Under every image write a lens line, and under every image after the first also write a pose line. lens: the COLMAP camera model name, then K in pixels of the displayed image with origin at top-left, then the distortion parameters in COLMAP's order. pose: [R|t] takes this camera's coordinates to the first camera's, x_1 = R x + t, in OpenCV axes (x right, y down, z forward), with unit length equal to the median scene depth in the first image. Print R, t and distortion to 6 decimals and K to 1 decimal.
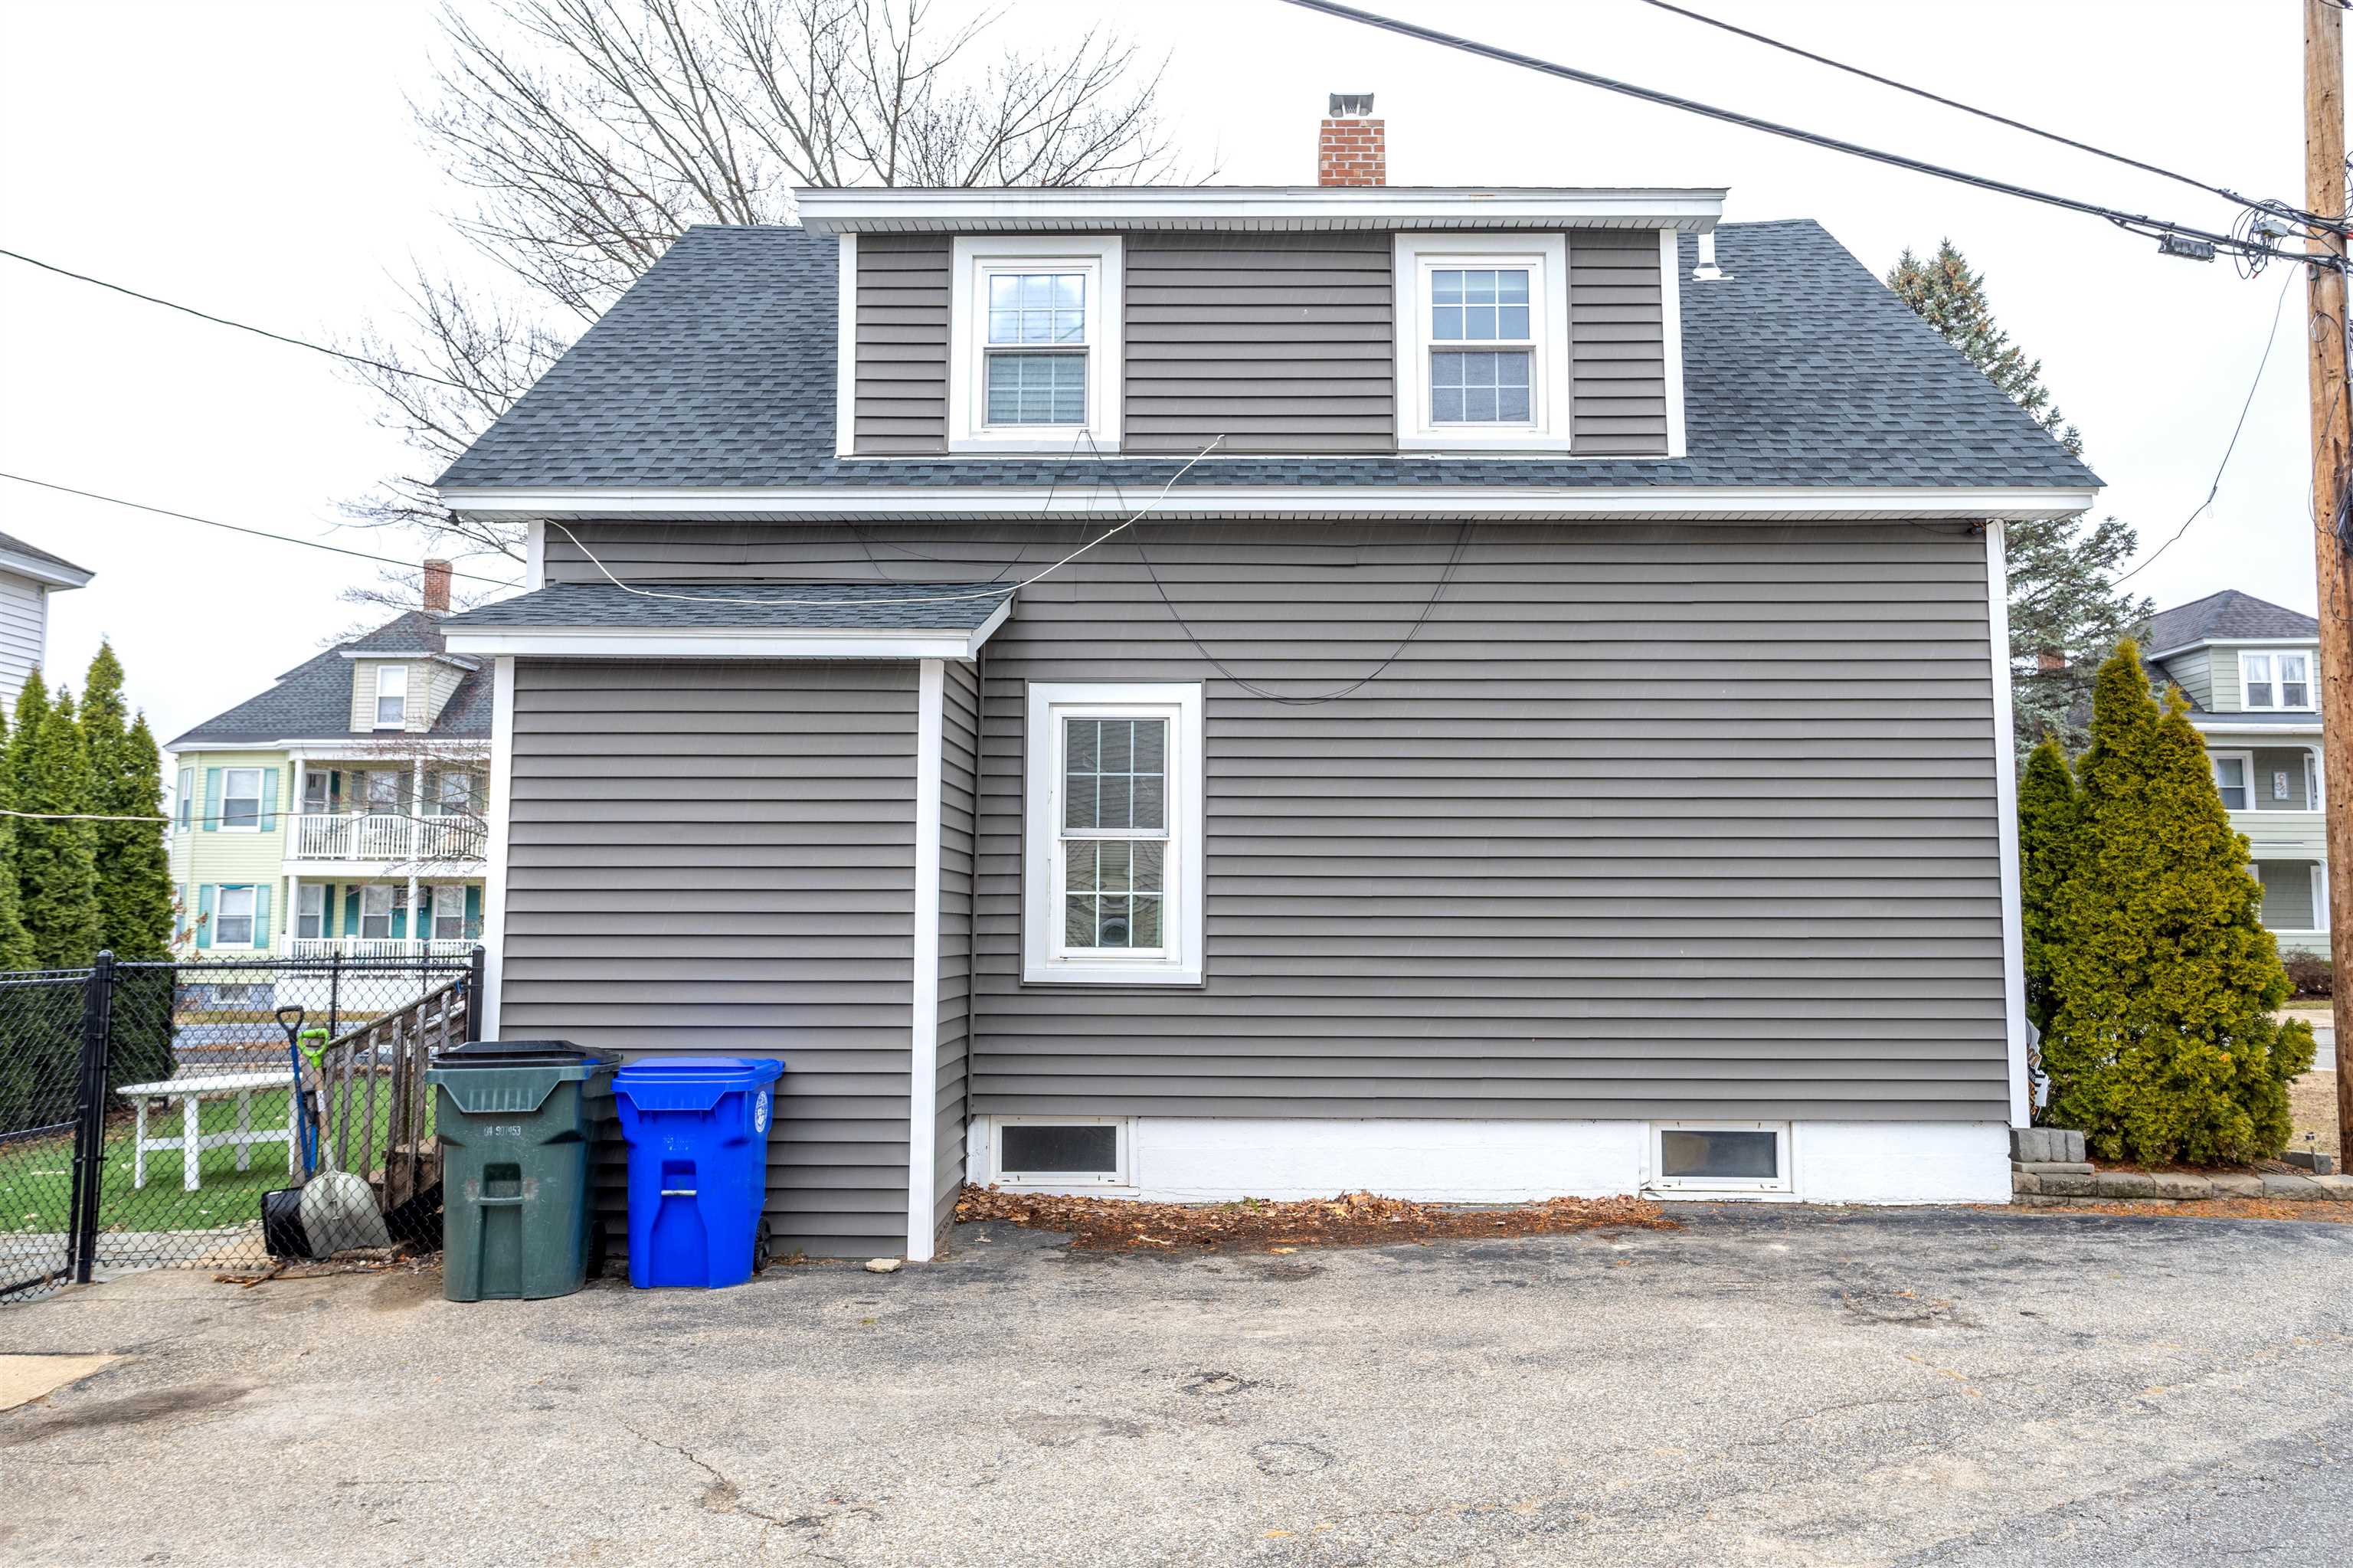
lens RADIAL K [[1657.0, 0, 1176.5], [0, 1657.0, 784.0], [0, 0, 1]] dist [0.004803, 0.037091]
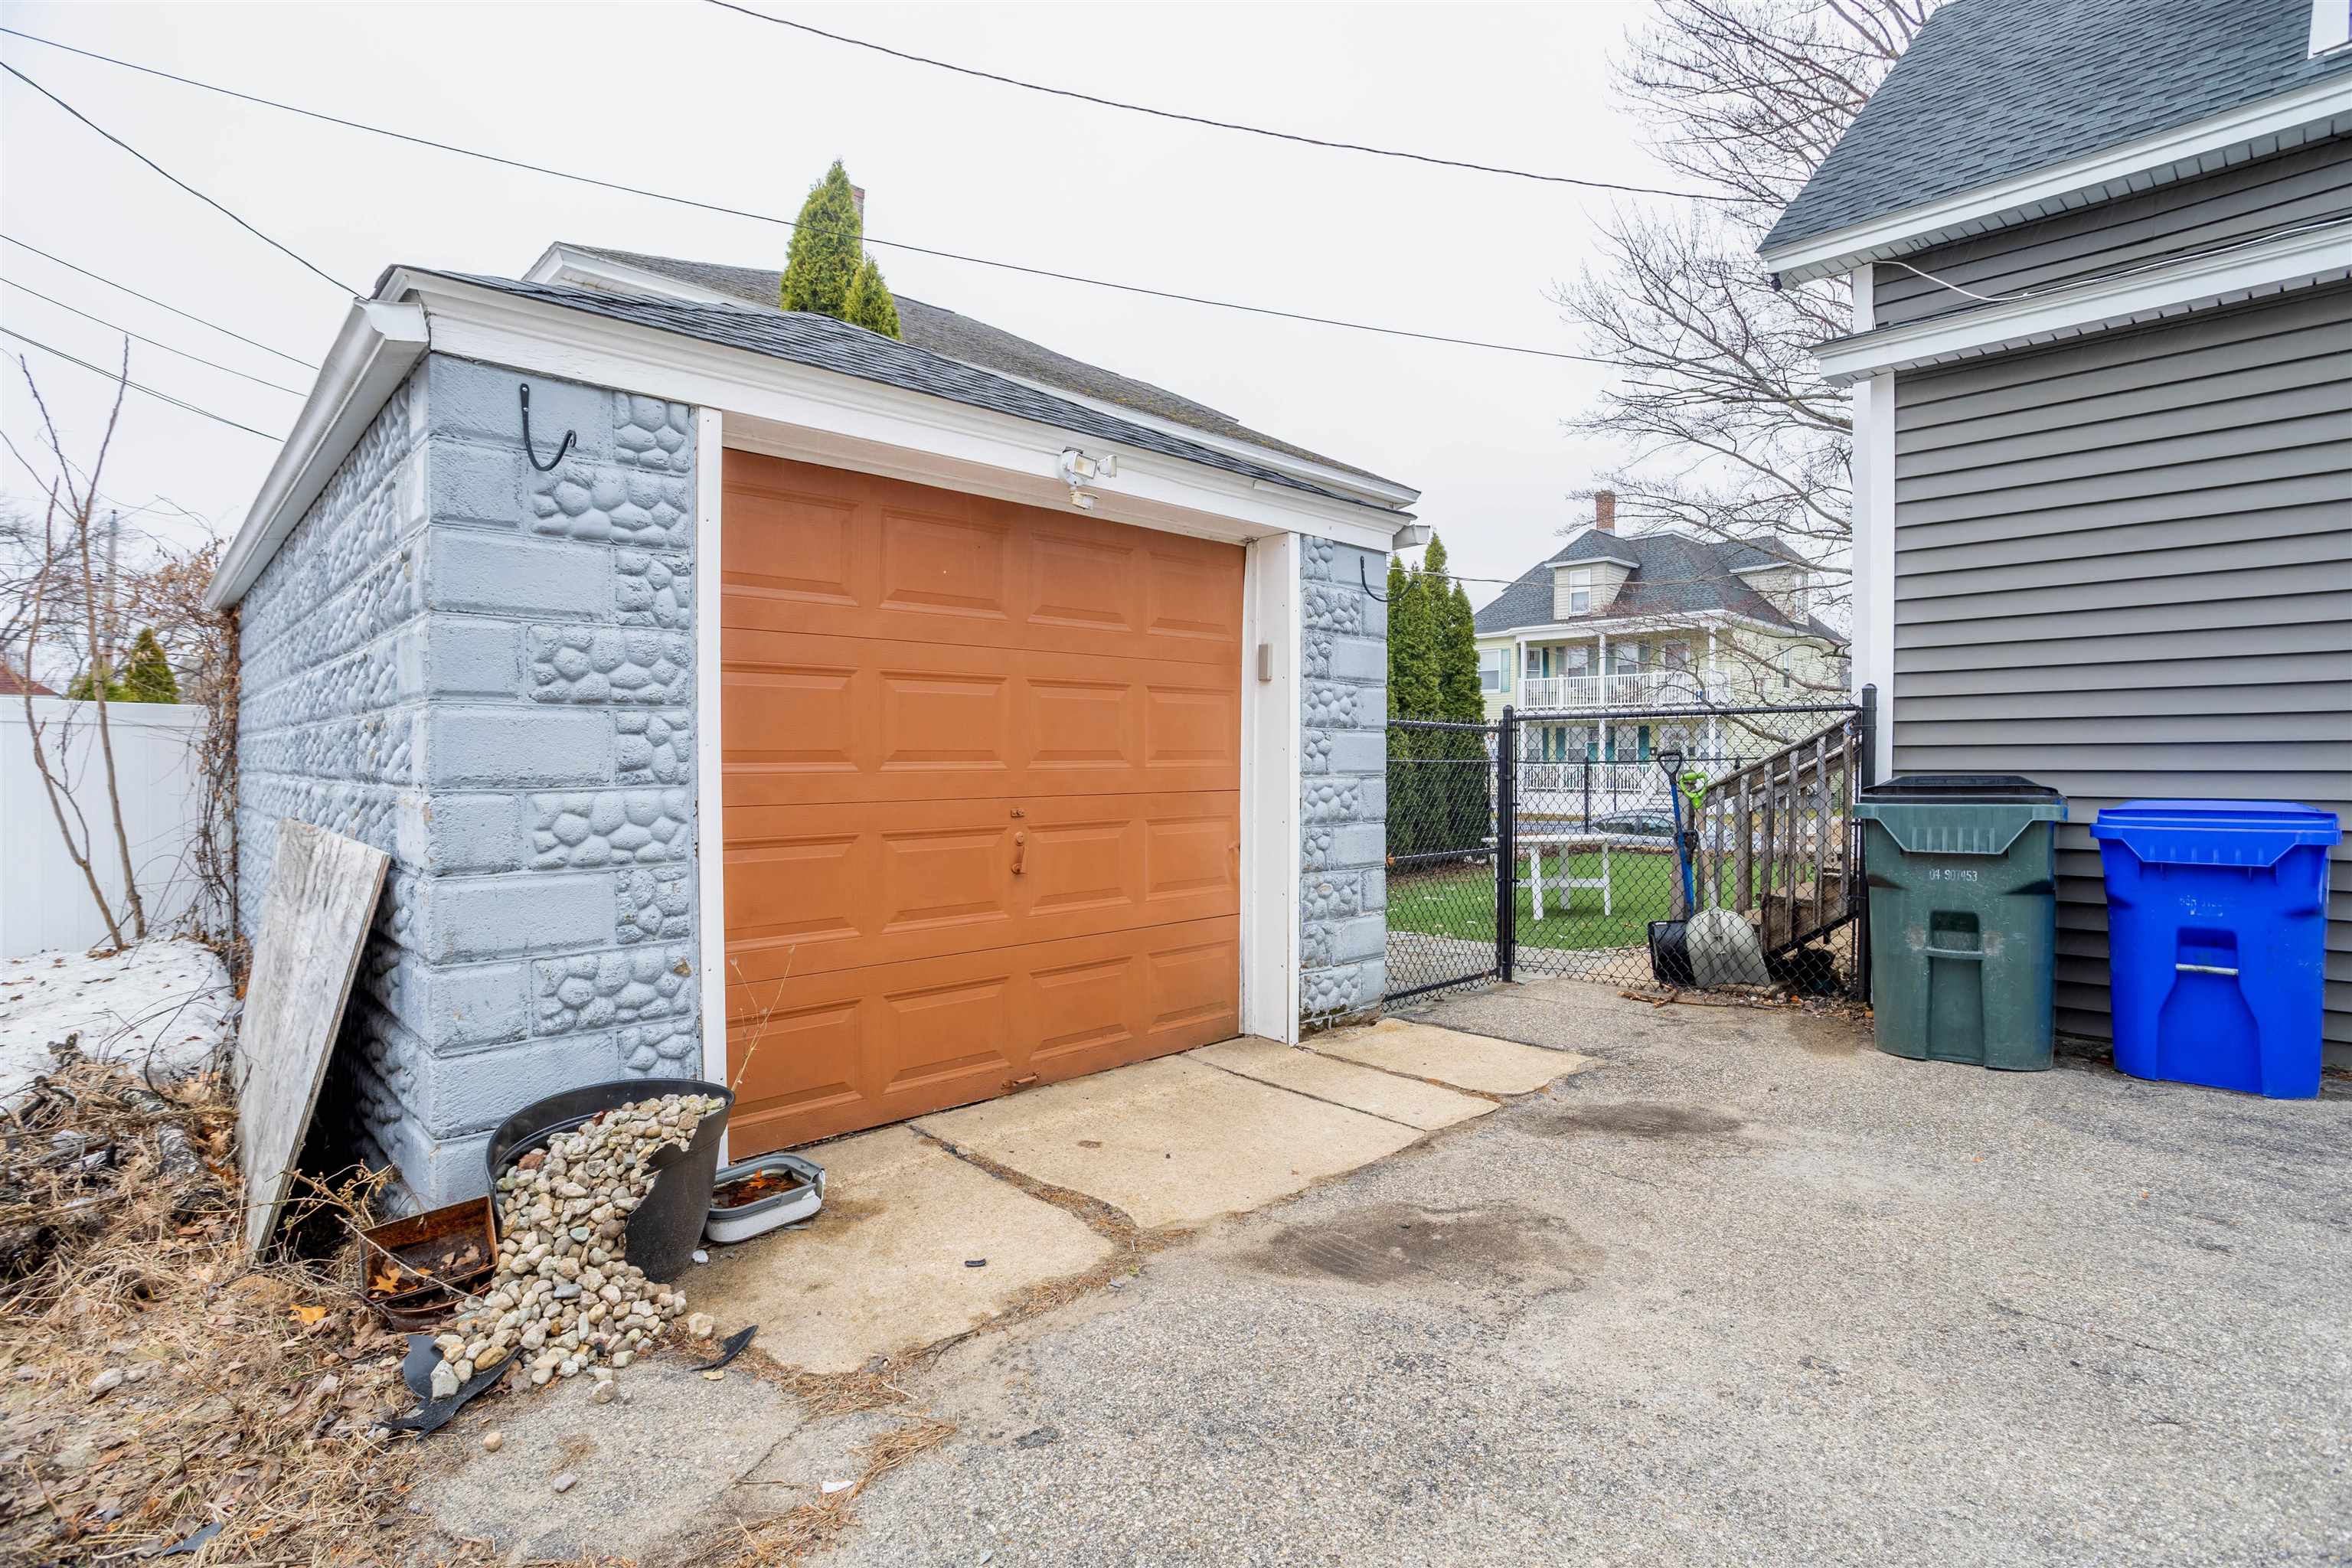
lens RADIAL K [[1139.2, 0, 1176.0], [0, 1139.2, 784.0], [0, 0, 1]] dist [0.032255, 0.000707]
pose [[0.726227, -0.000408, -0.687455, -0.259211], [0.066147, 0.995401, 0.069287, 0.083377], [0.684266, -0.095791, 0.722914, 0.257626]]
